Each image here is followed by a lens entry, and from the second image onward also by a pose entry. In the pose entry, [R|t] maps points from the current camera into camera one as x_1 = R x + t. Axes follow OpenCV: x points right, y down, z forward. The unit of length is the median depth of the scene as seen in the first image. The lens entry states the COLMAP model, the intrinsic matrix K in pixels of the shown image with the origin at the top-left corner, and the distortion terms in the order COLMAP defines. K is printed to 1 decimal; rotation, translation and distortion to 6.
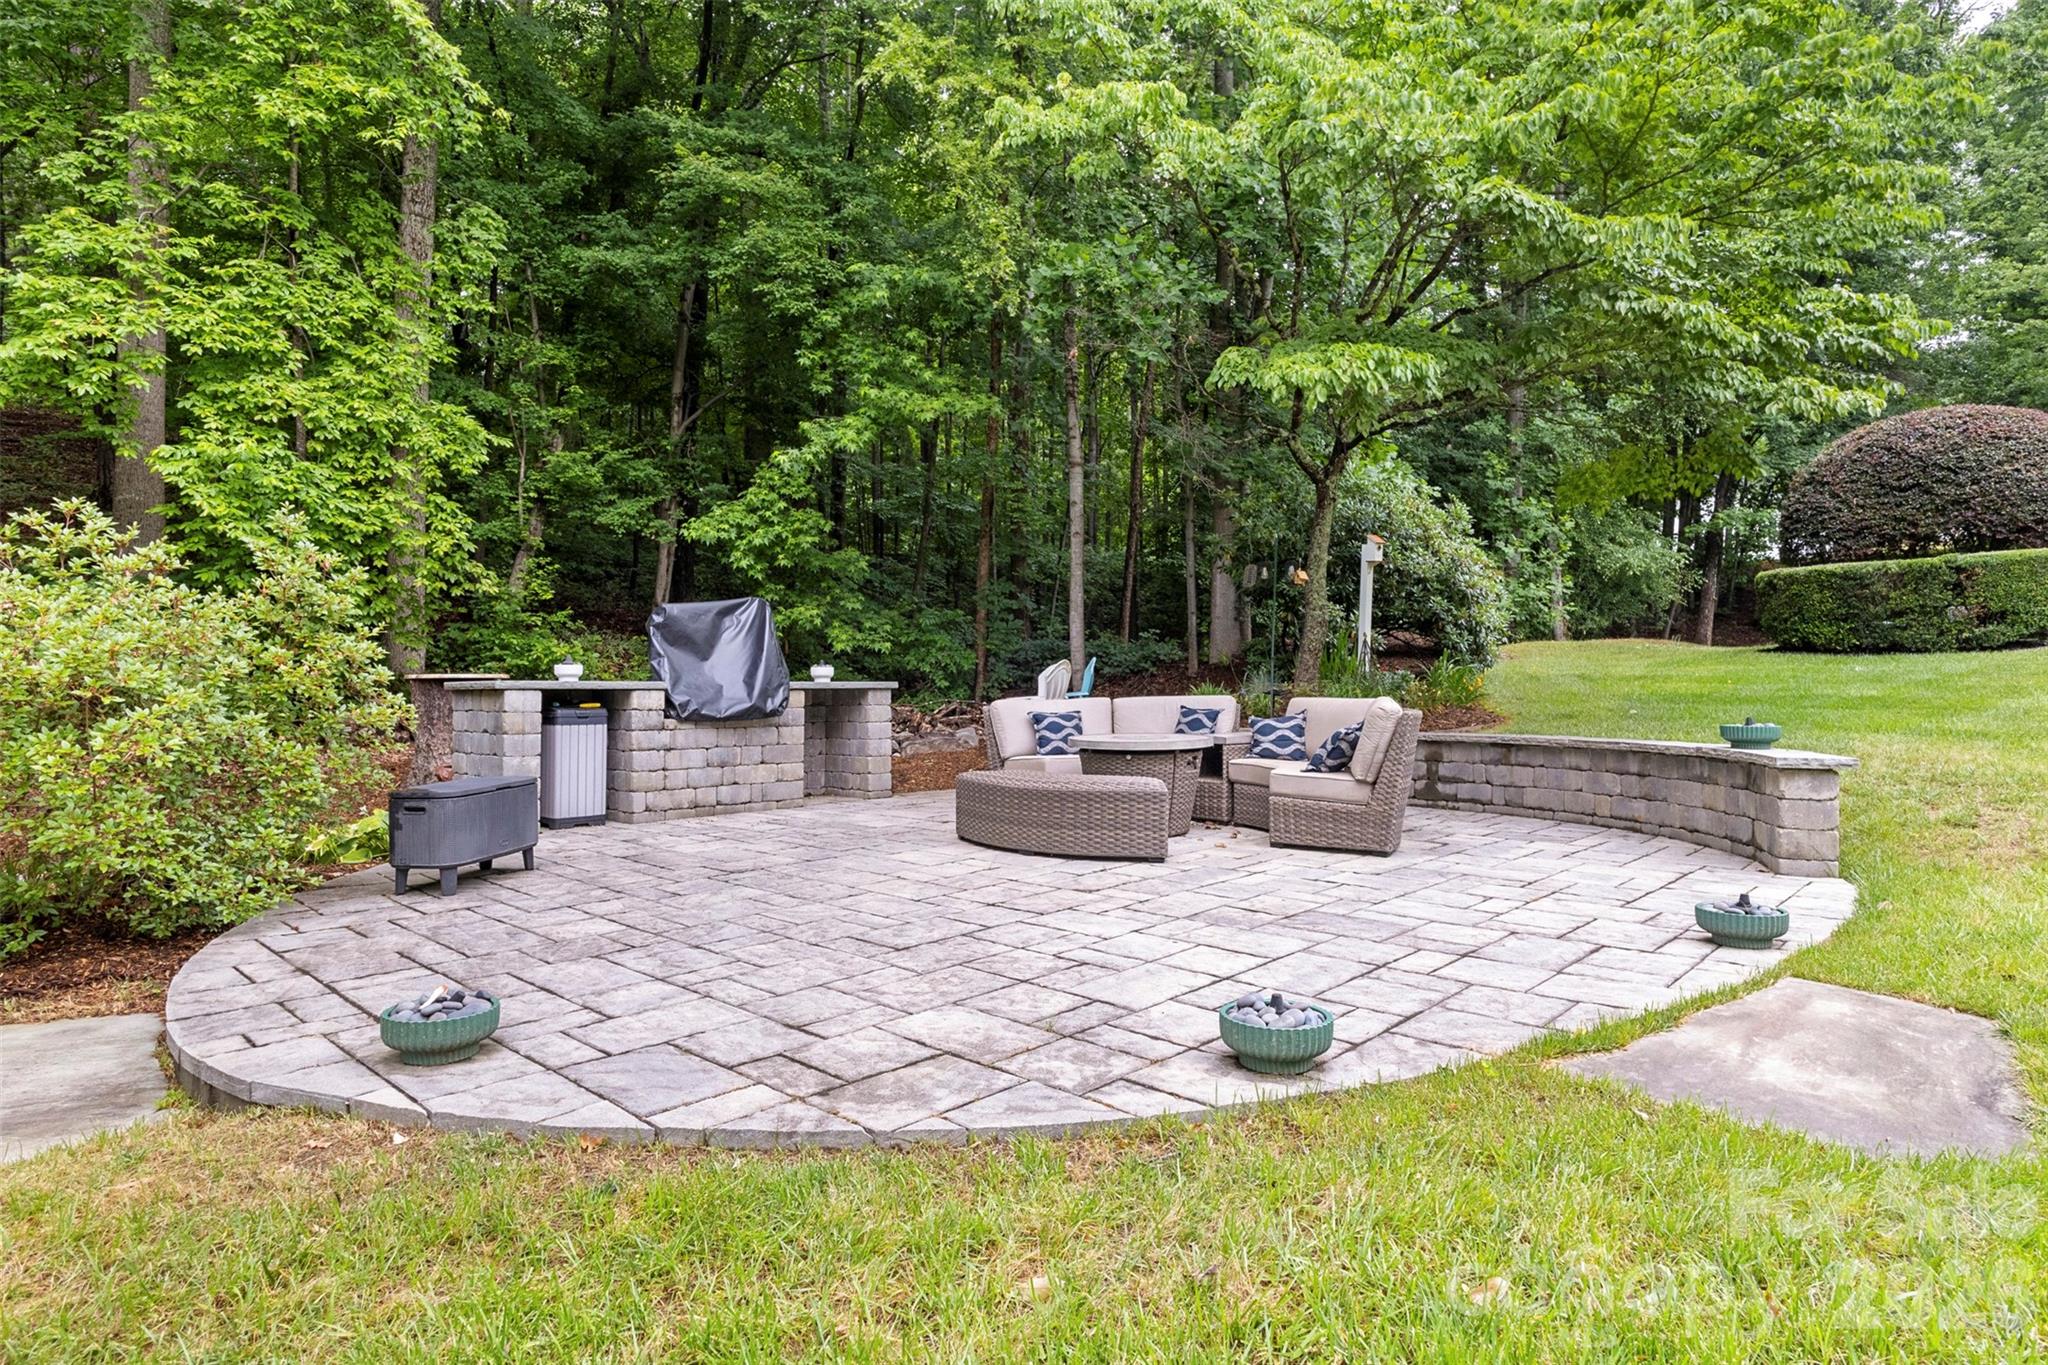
lens RADIAL K [[1527.0, 0, 1024.0], [0, 1527.0, 682.5], [0, 0, 1]] dist [0.001580, 0.000011]
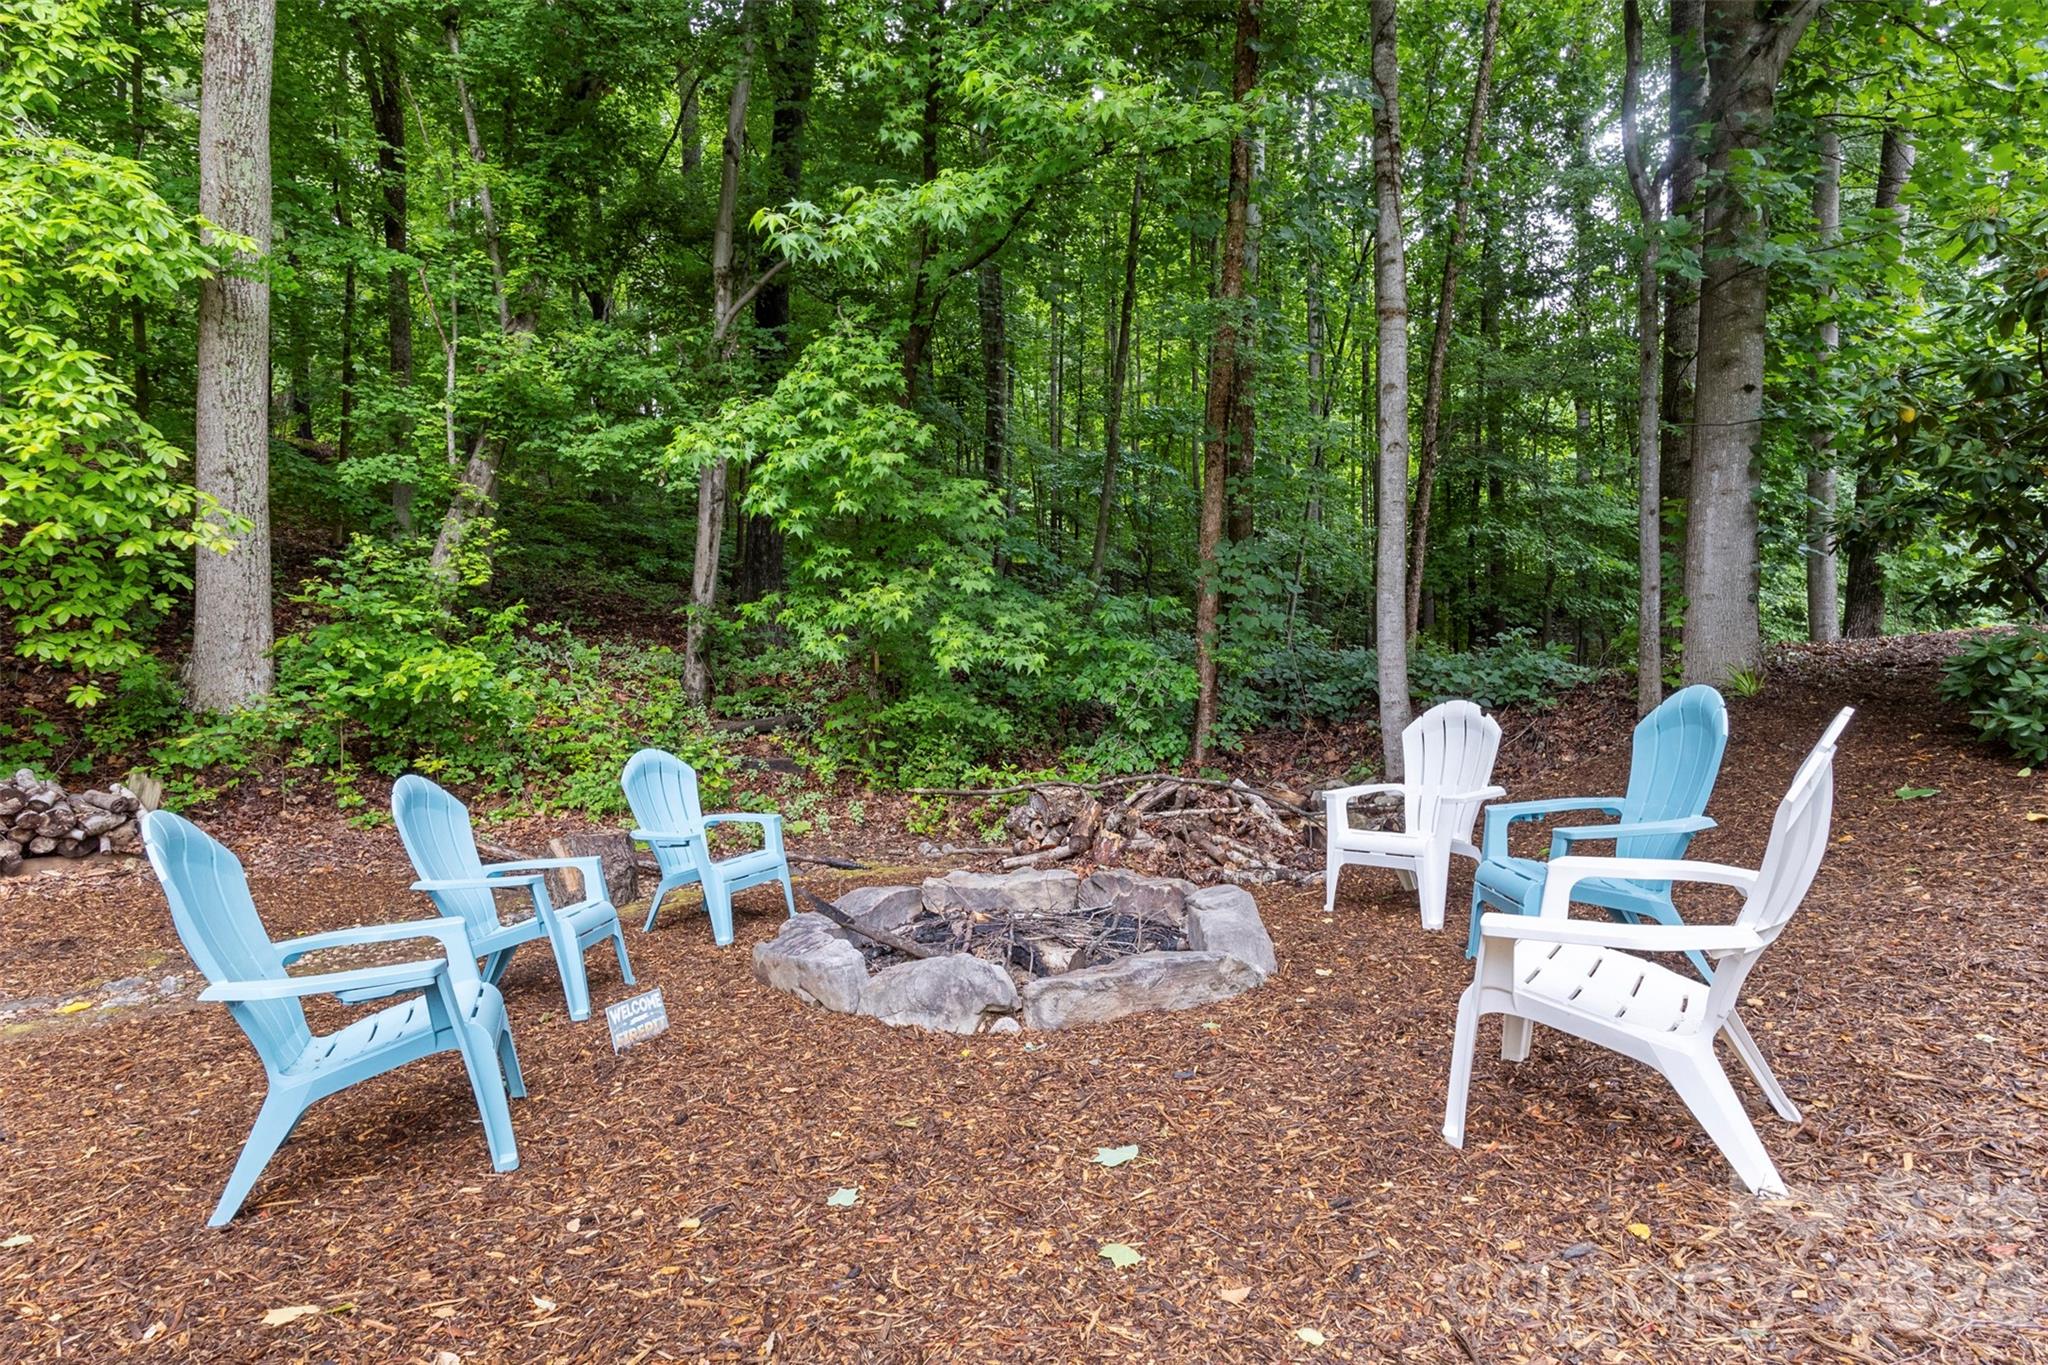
lens RADIAL K [[957.4, 0, 1024.0], [0, 957.4, 682.5], [0, 0, 1]] dist [0.012903, 0.000092]
pose [[0.987702, -0.000849, -0.156348, -0.042520], [-0.000404, 0.999968, -0.007985, -0.013420], [0.156349, 0.007950, 0.987670, 0.677211]]
